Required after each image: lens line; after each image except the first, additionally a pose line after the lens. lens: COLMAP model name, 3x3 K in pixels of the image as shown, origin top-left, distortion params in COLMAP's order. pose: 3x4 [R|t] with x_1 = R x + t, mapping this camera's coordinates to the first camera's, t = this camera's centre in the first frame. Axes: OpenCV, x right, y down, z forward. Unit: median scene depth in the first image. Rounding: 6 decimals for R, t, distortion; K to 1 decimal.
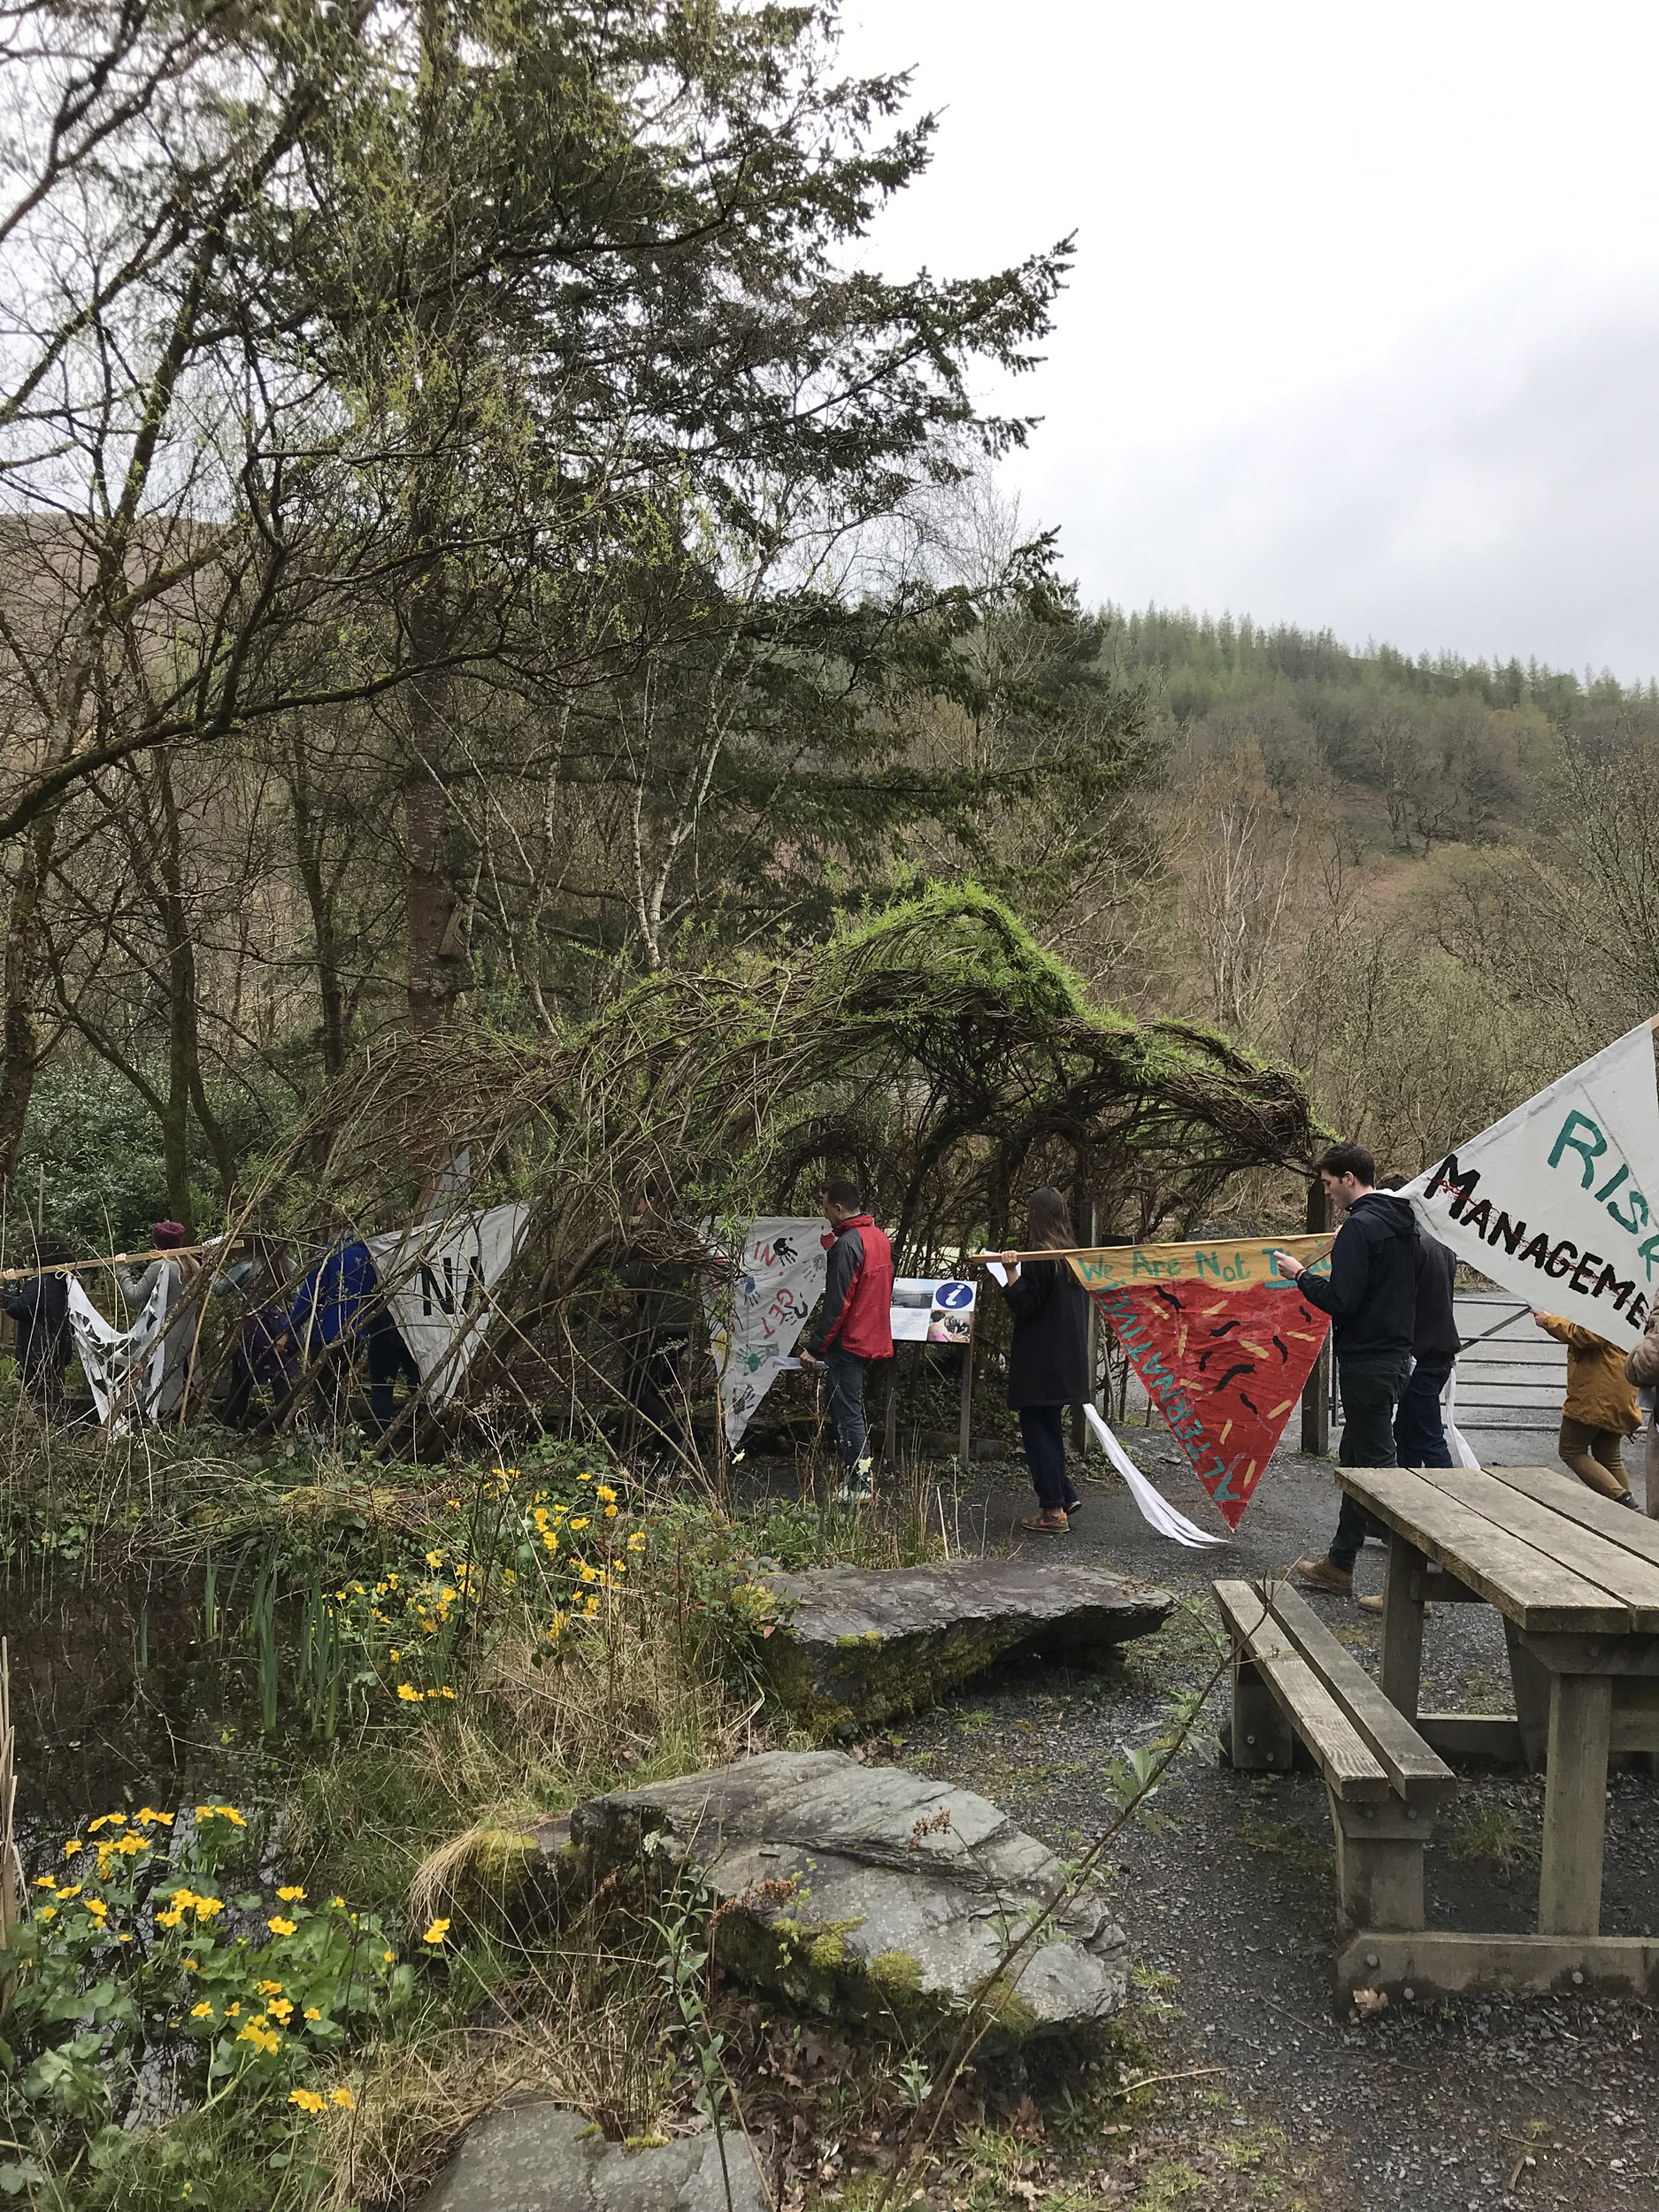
lens RADIAL K [[1815.1, 0, 829.5], [0, 1815.1, 1106.0], [0, 0, 1]] dist [-0.004552, -0.000945]
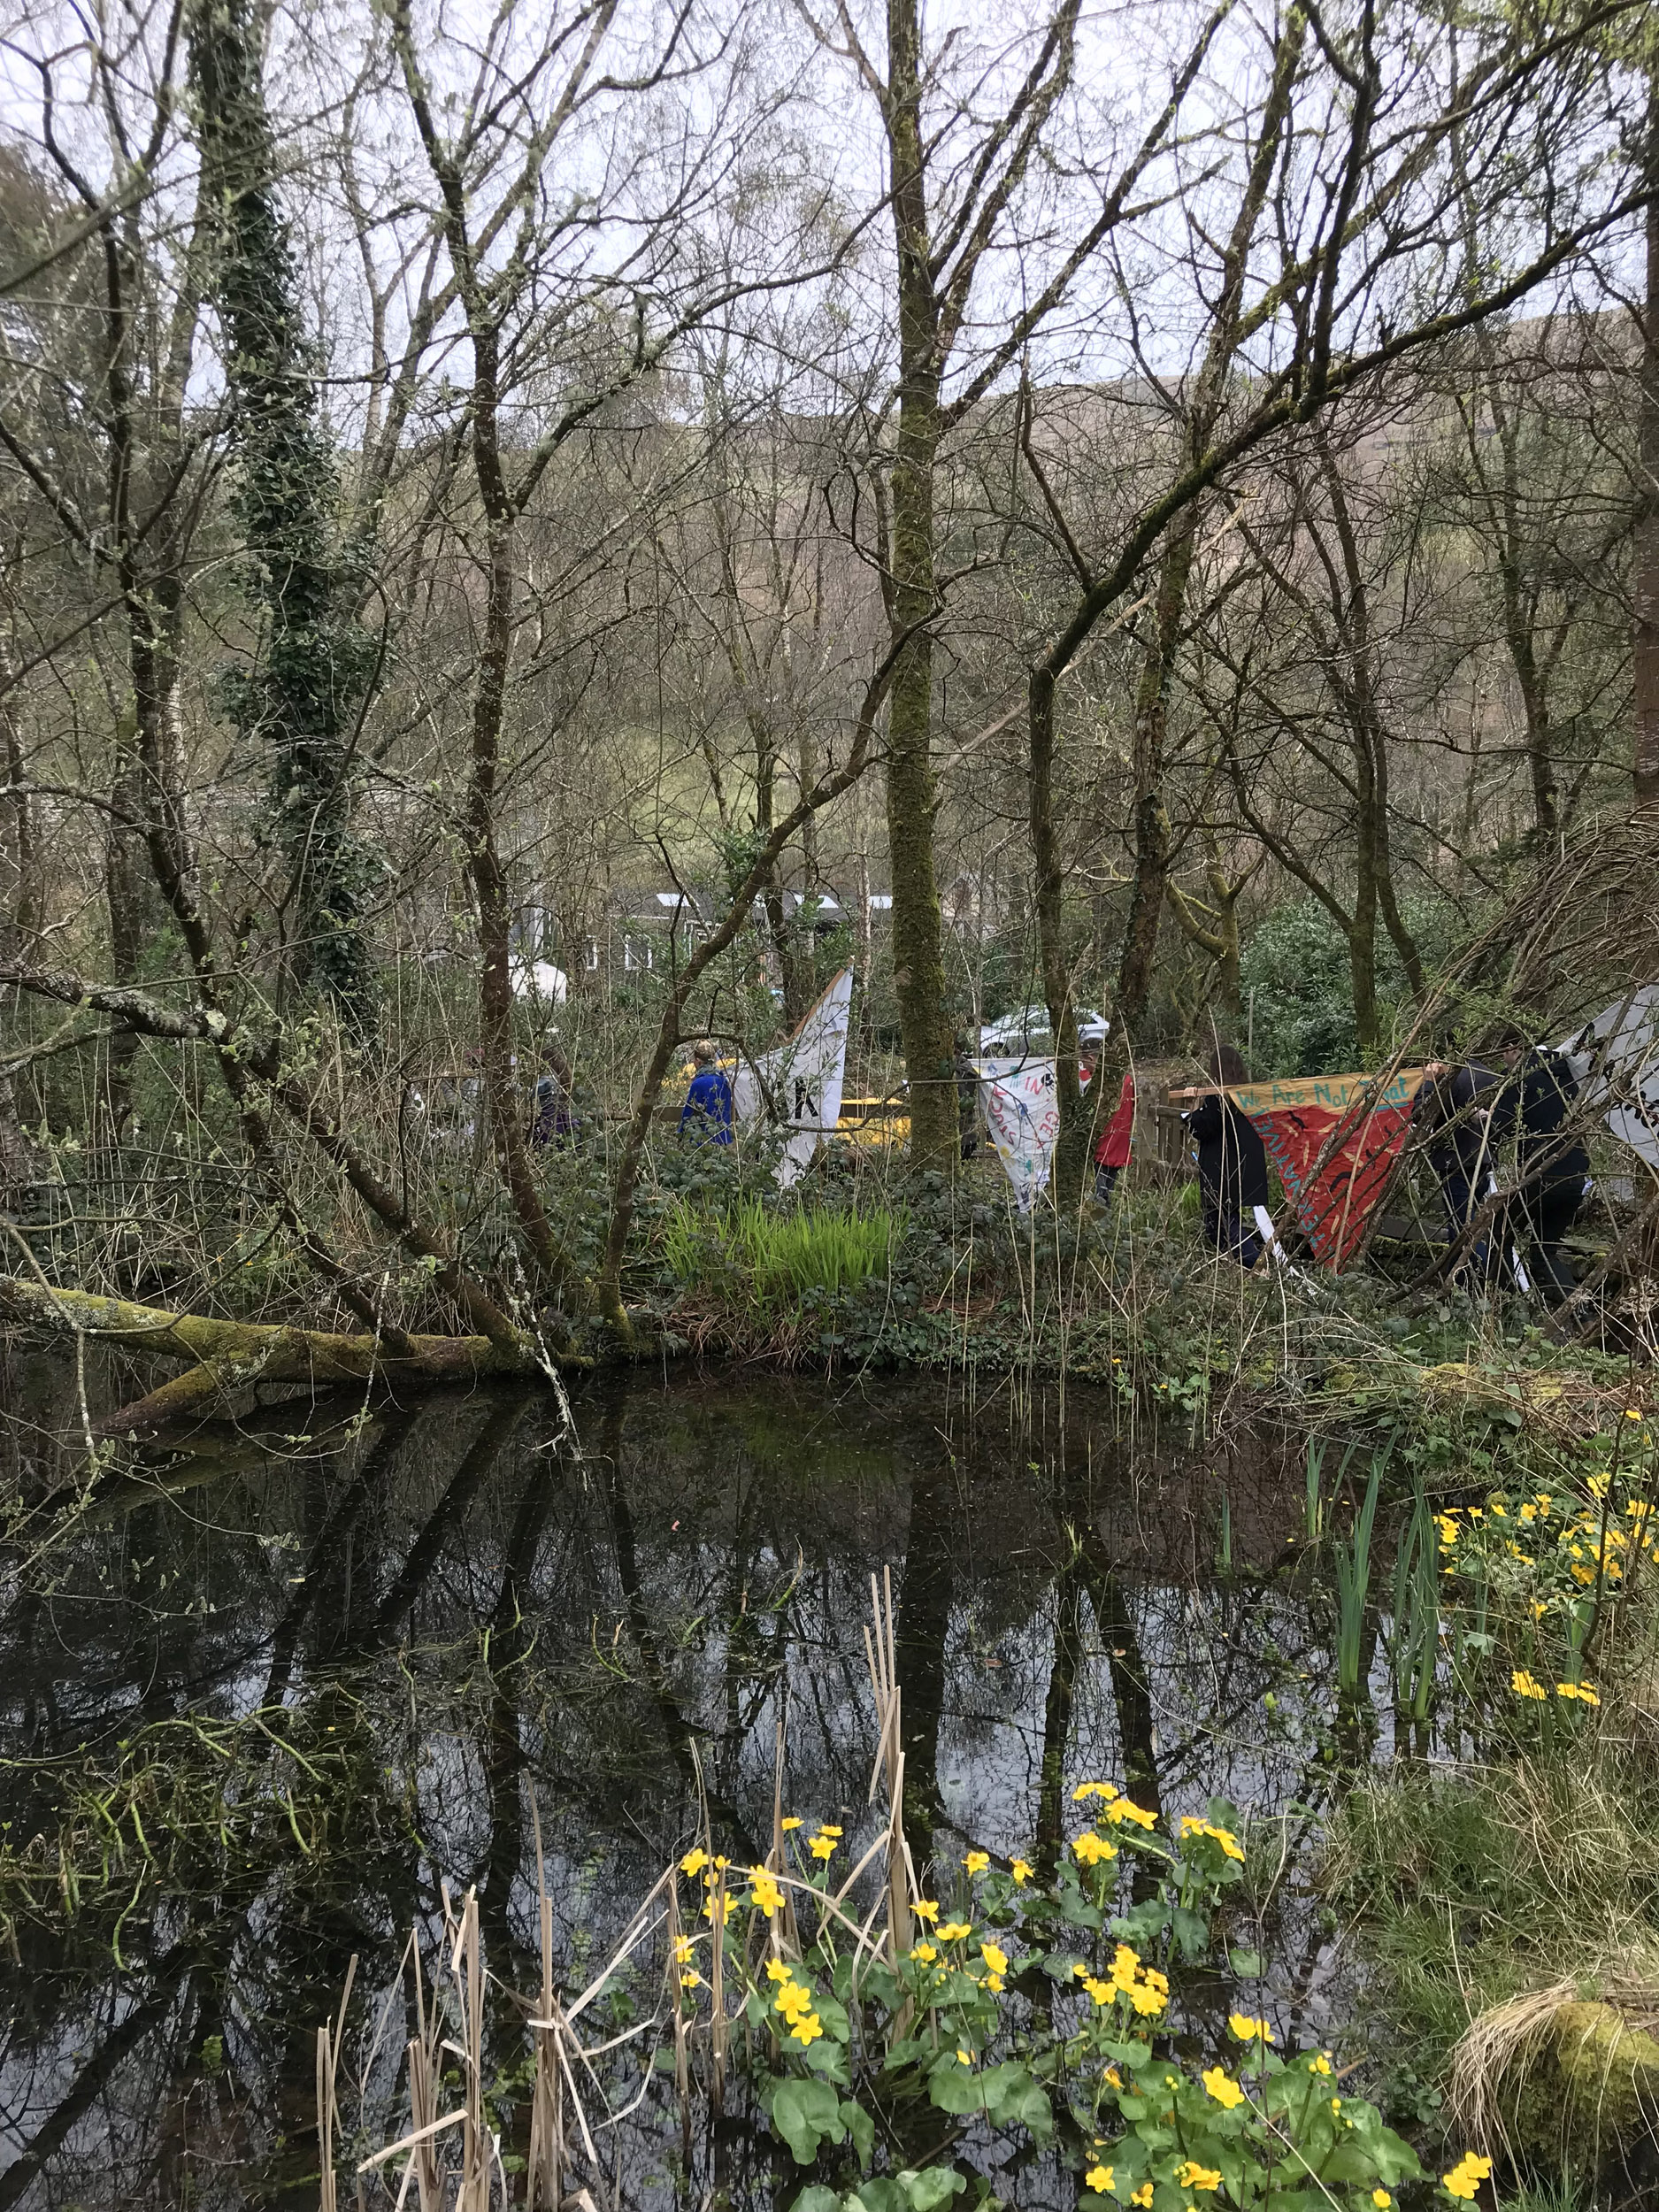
lens RADIAL K [[1815.1, 0, 829.5], [0, 1815.1, 1106.0], [0, 0, 1]] dist [-0.004552, -0.000945]
pose [[0.788451, 0.034589, -0.614125, -0.011691], [0.021523, 0.996255, 0.083743, 0.019677], [0.614721, -0.079245, 0.784753, 0.192368]]
